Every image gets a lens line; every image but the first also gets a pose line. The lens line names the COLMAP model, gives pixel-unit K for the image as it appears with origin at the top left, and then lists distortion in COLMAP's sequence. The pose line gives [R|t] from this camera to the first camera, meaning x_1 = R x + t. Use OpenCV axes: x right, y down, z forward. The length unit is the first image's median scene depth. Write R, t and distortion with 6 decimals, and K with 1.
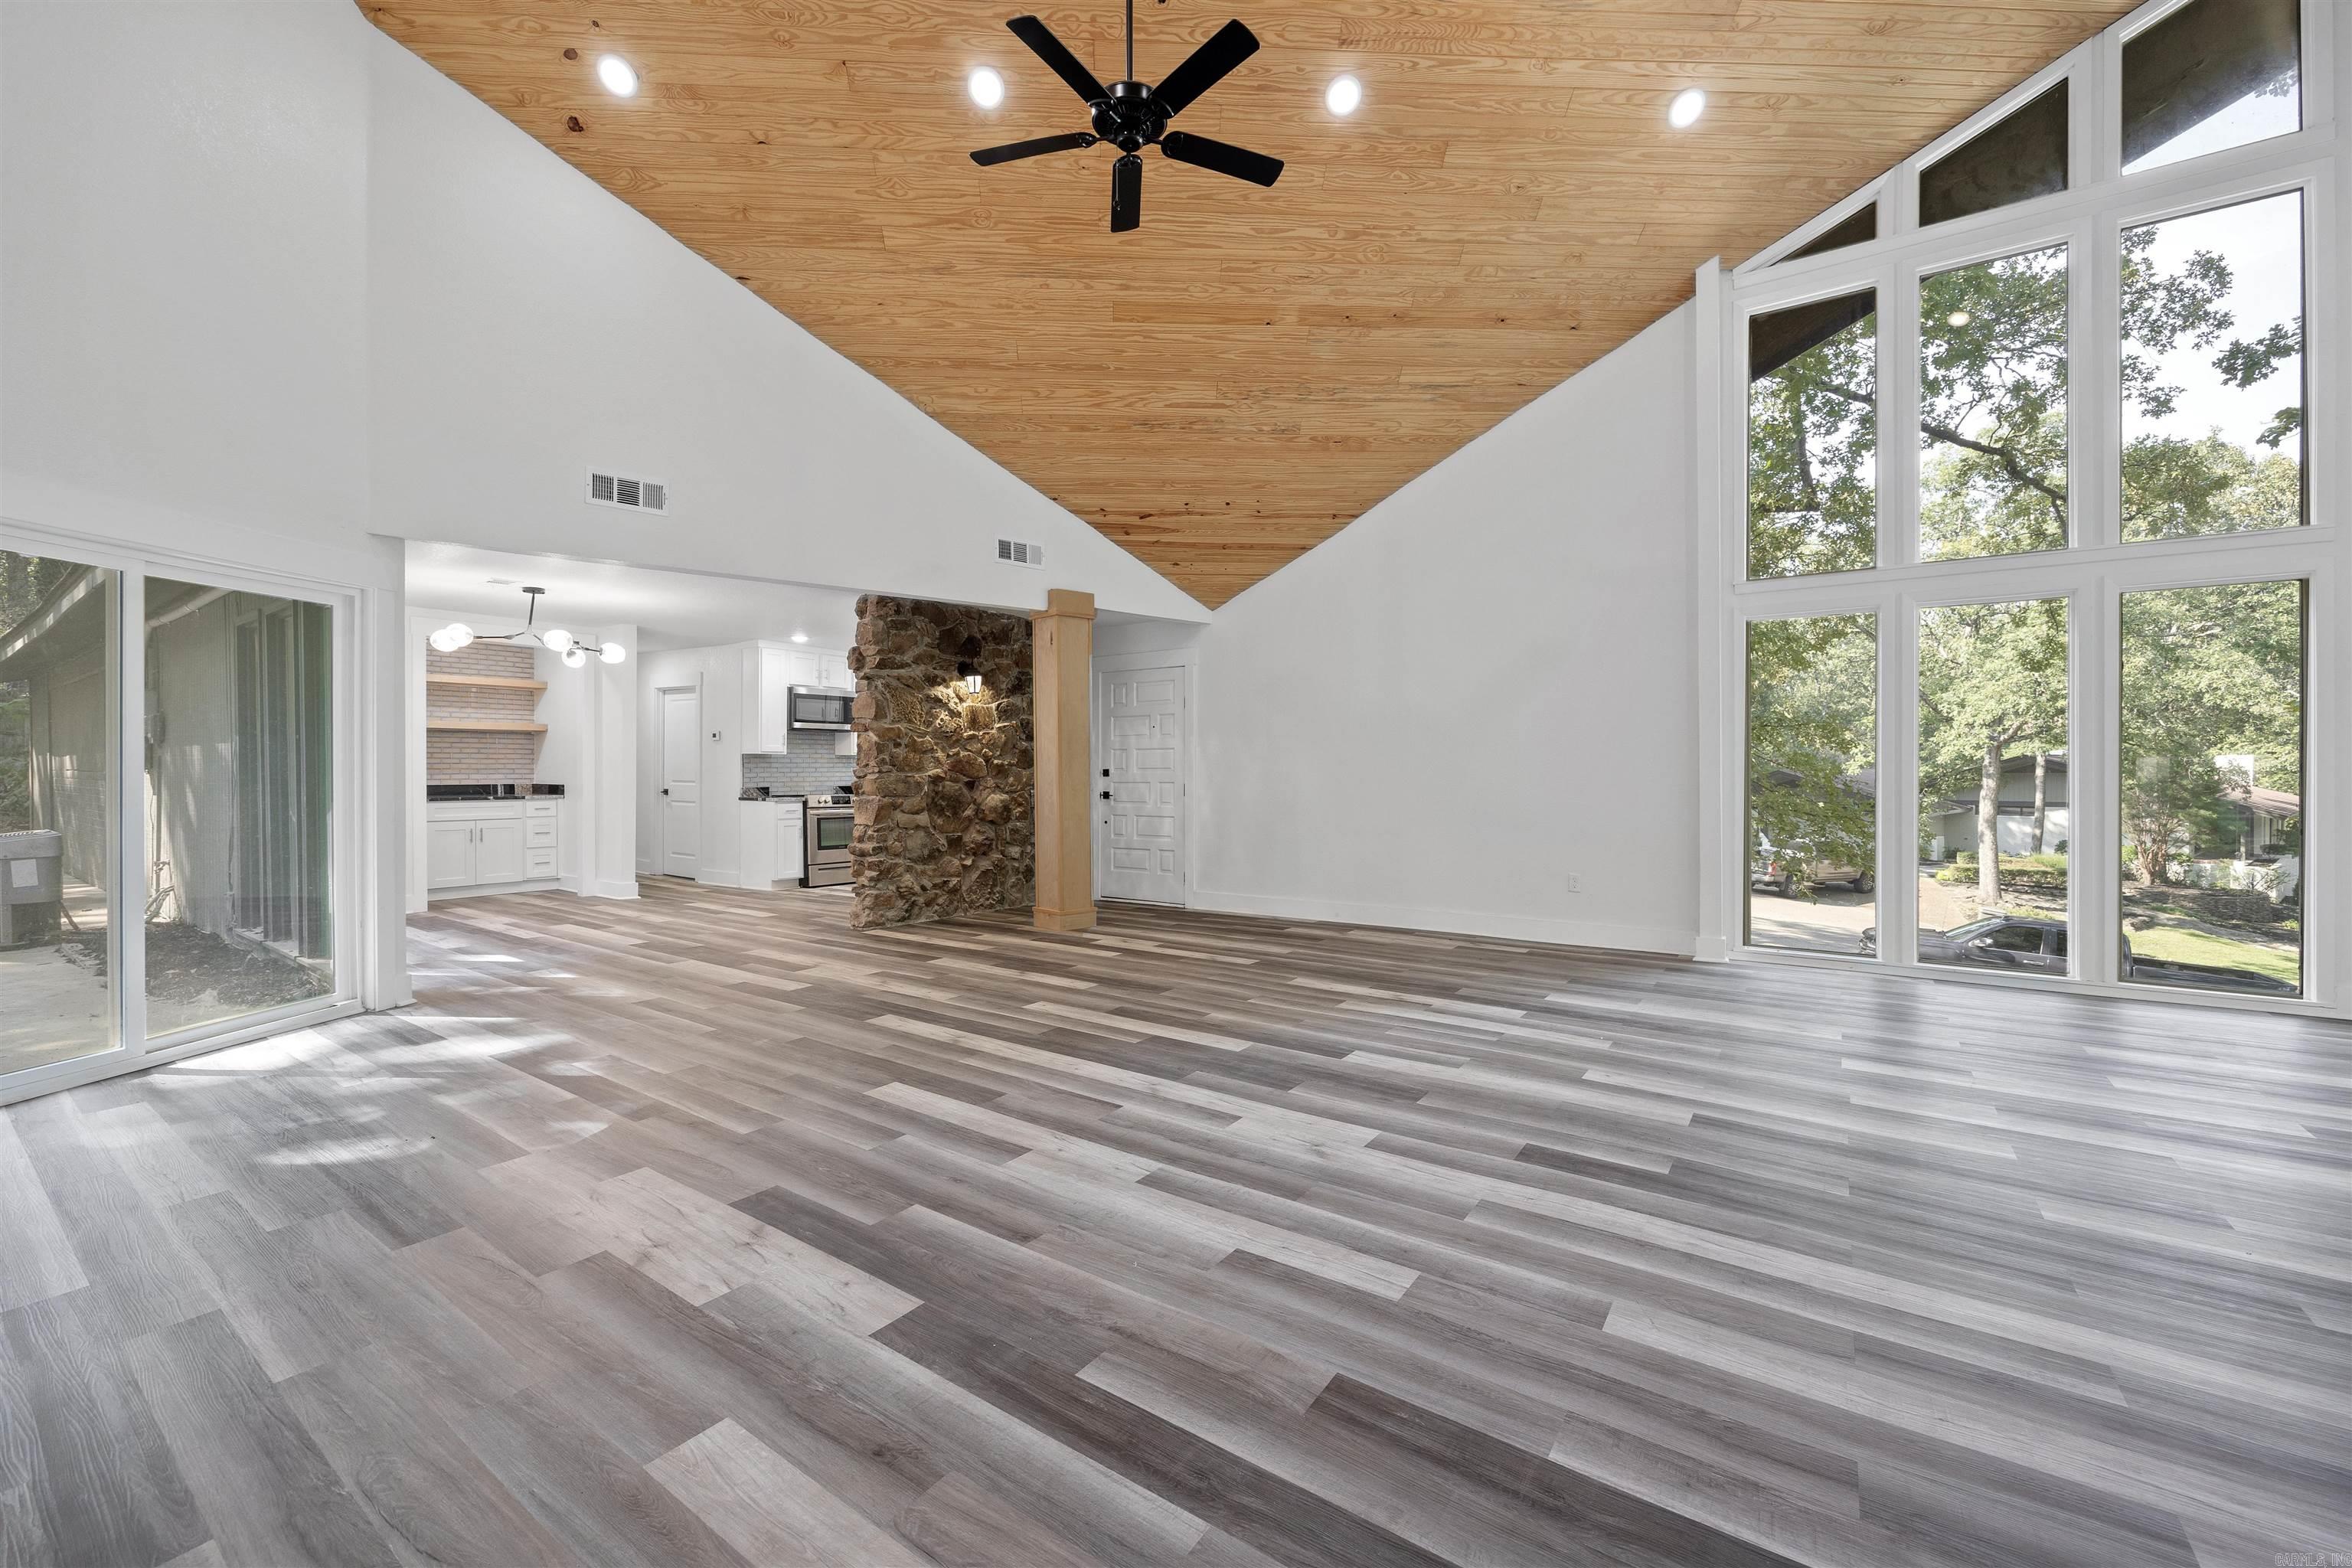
lens RADIAL K [[939.2, 0, 1173.1], [0, 939.2, 783.3], [0, 0, 1]] dist [-0.005722, 0.000605]
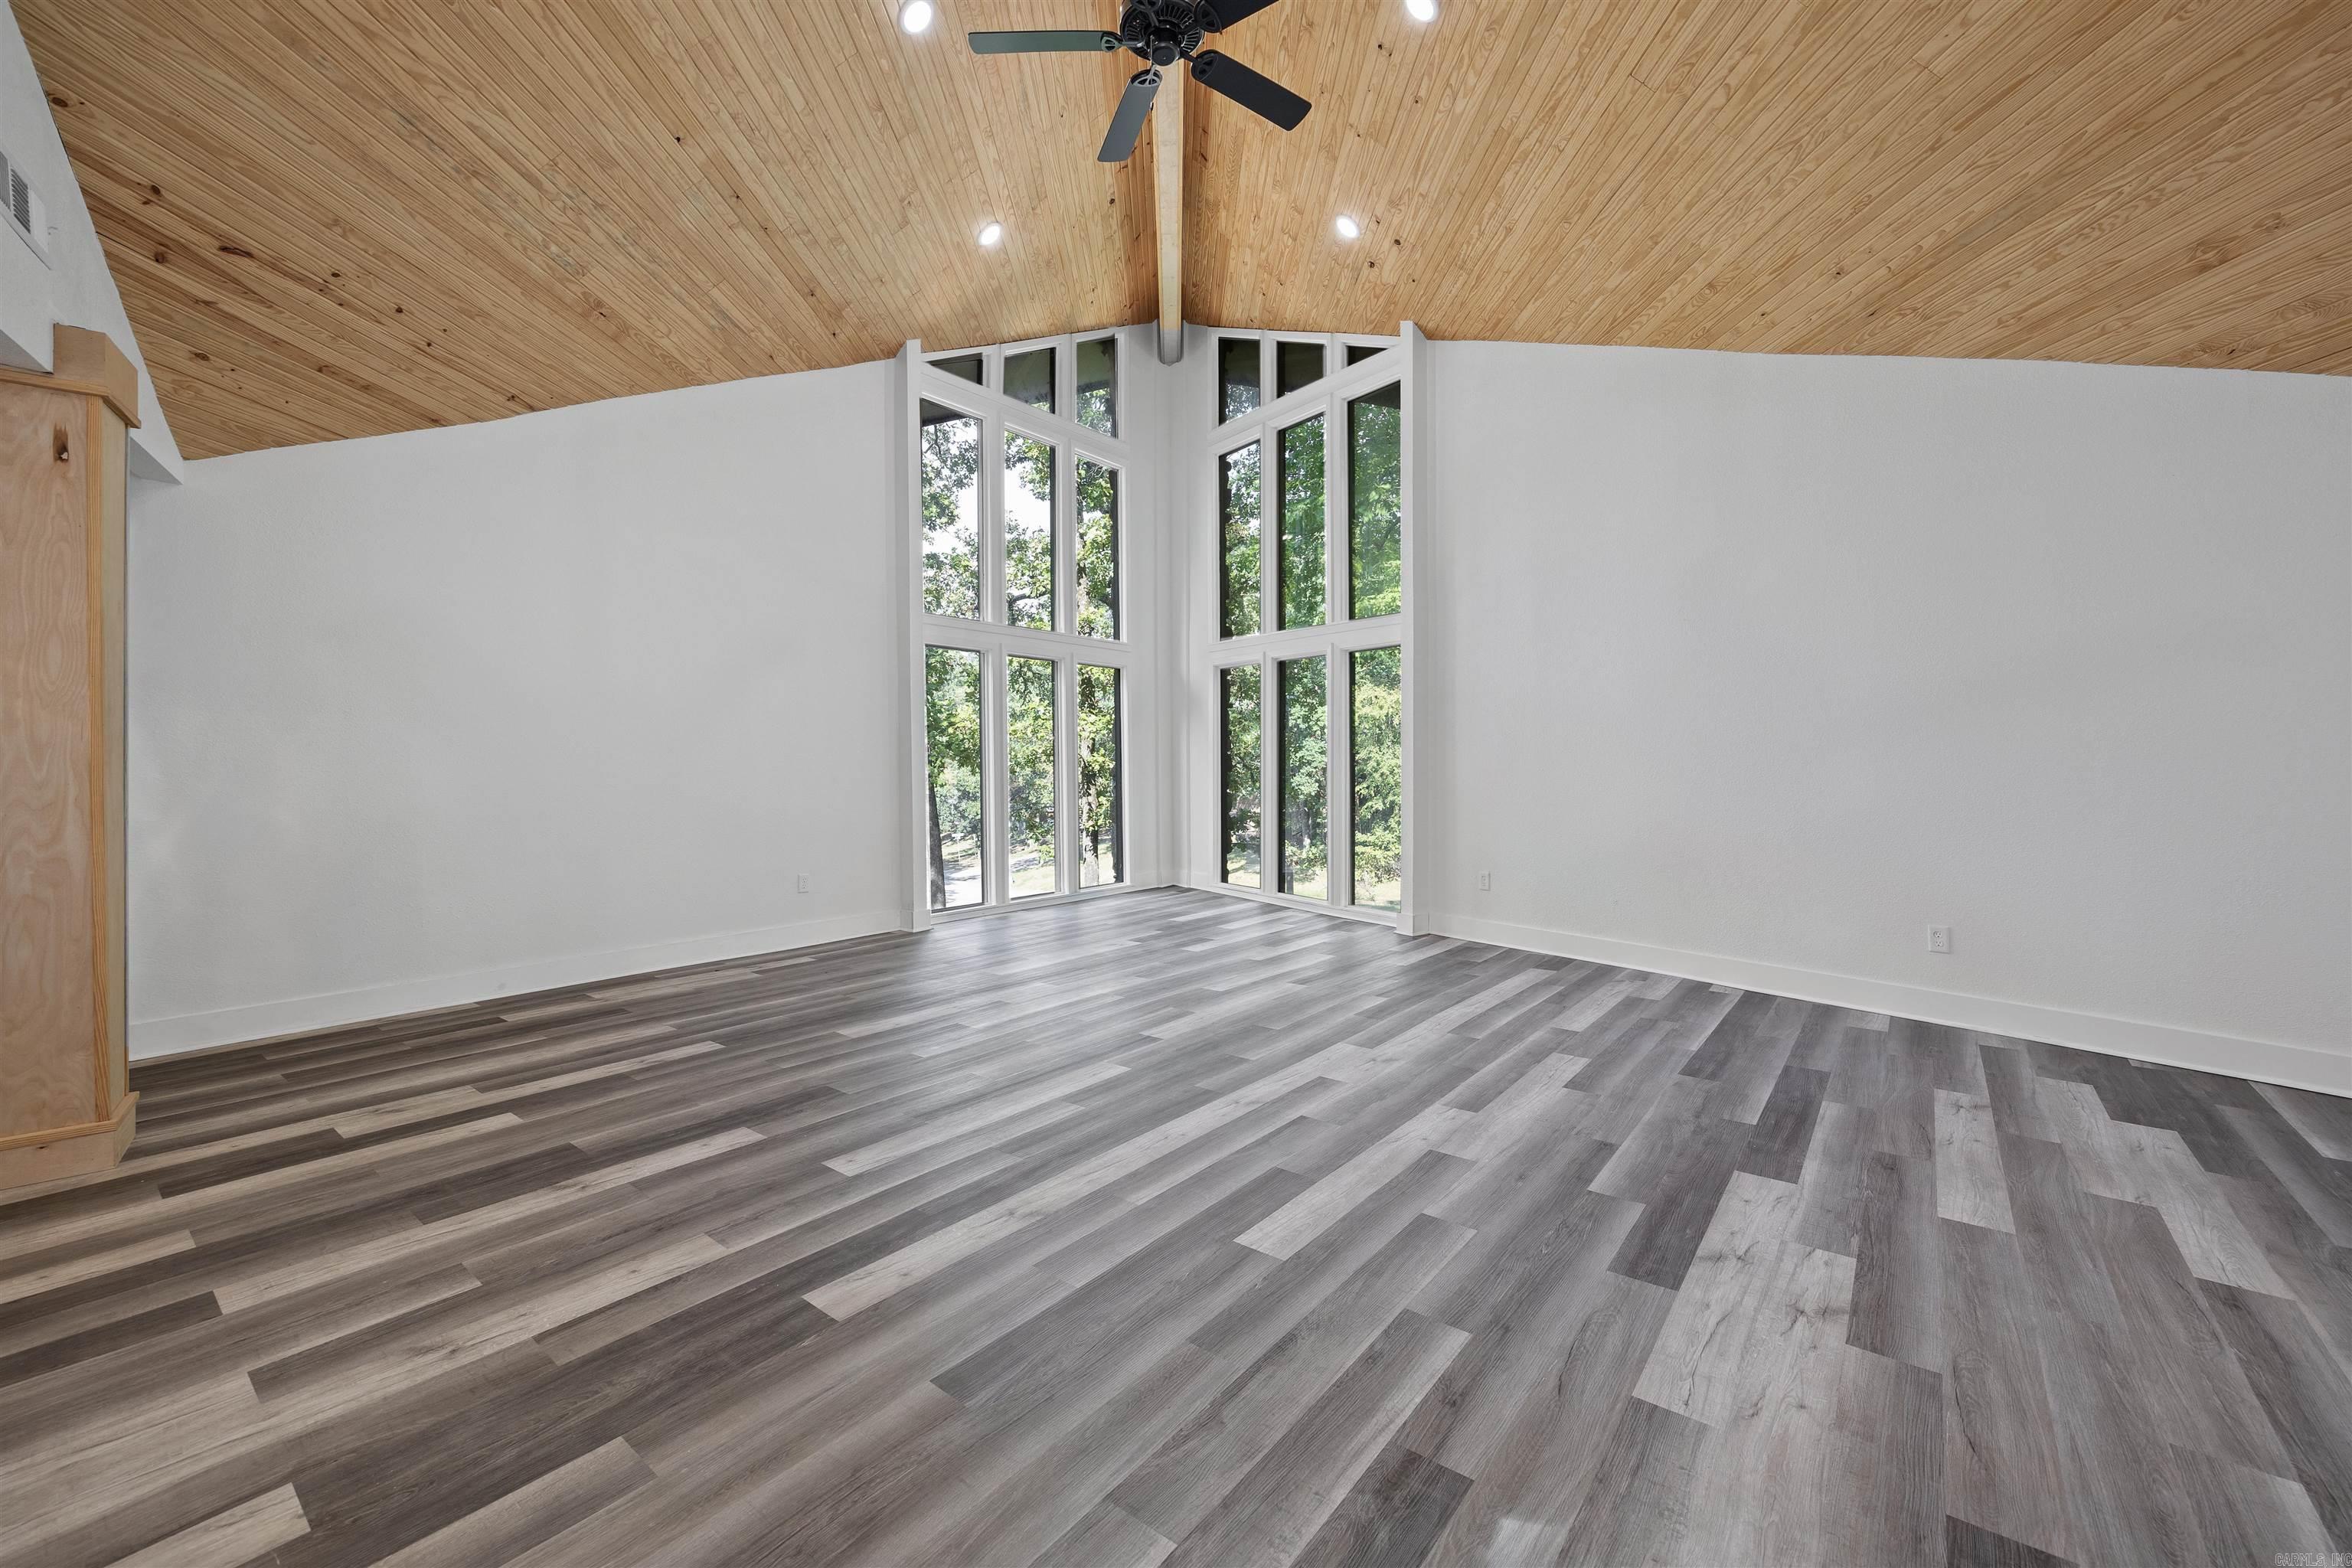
lens RADIAL K [[939.2, 0, 1170.3], [0, 939.2, 758.3], [0, 0, 1]] dist [-0.005722, 0.000605]
pose [[0.069423, 0.007512, 0.997559, -1.048535], [0.022268, 0.999711, -0.009078, -0.016173], [-0.997339, 0.022844, 0.069236, 1.085305]]
